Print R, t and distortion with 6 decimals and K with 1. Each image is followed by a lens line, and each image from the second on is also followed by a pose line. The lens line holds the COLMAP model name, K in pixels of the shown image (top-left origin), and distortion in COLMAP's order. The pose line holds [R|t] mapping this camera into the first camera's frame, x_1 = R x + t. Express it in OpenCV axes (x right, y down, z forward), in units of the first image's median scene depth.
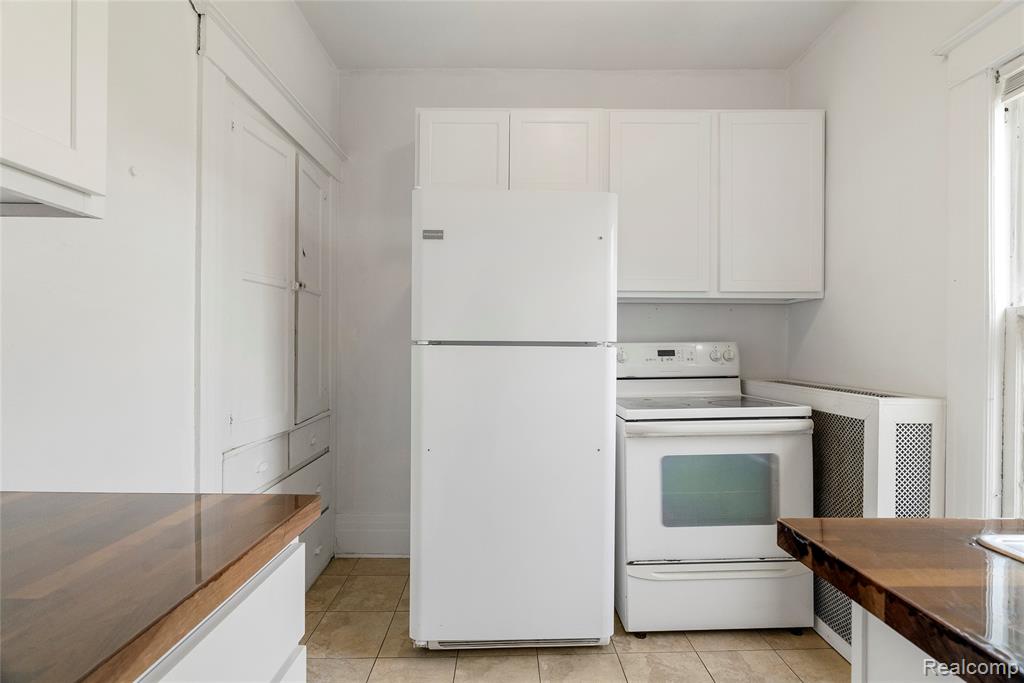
lens RADIAL K [[474.0, 0, 514.6], [0, 474.0, 351.2], [0, 0, 1]] dist [-0.002460, 0.000083]
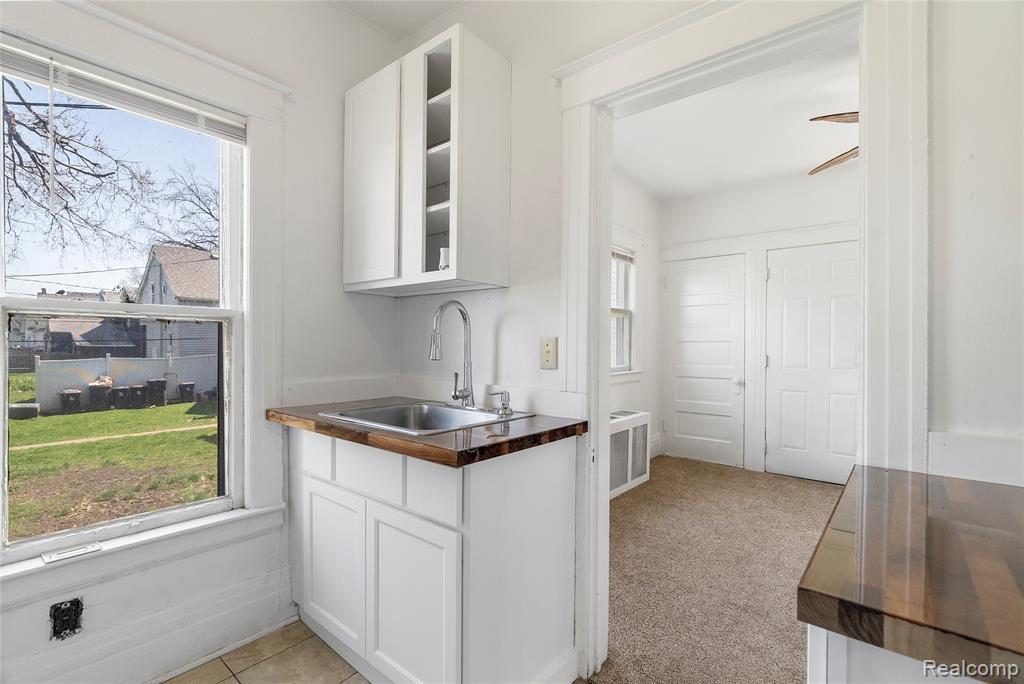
lens RADIAL K [[474.0, 0, 514.6], [0, 474.0, 351.7], [0, 0, 1]] dist [-0.002460, 0.000083]
pose [[-0.764498, -0.017492, 0.644389, -0.250477], [-0.009636, 0.999830, 0.015708, -0.007387], [-0.644554, 0.005799, -0.764536, 0.816390]]
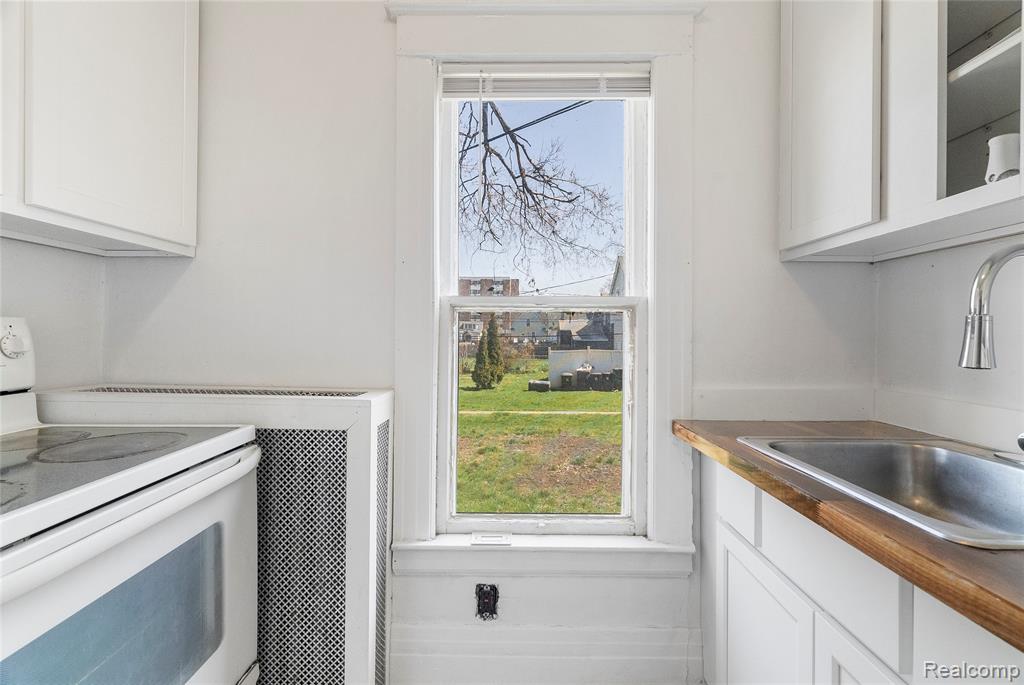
lens RADIAL K [[466.0, 0, 511.3], [0, 466.0, 336.5], [0, 0, 1]] dist [-0.003247, 0.000516]
pose [[0.020829, -0.002361, 0.999780, 0.009432], [-0.004902, 0.999985, 0.002463, -0.004850], [-0.999771, -0.004952, 0.020817, 0.644735]]
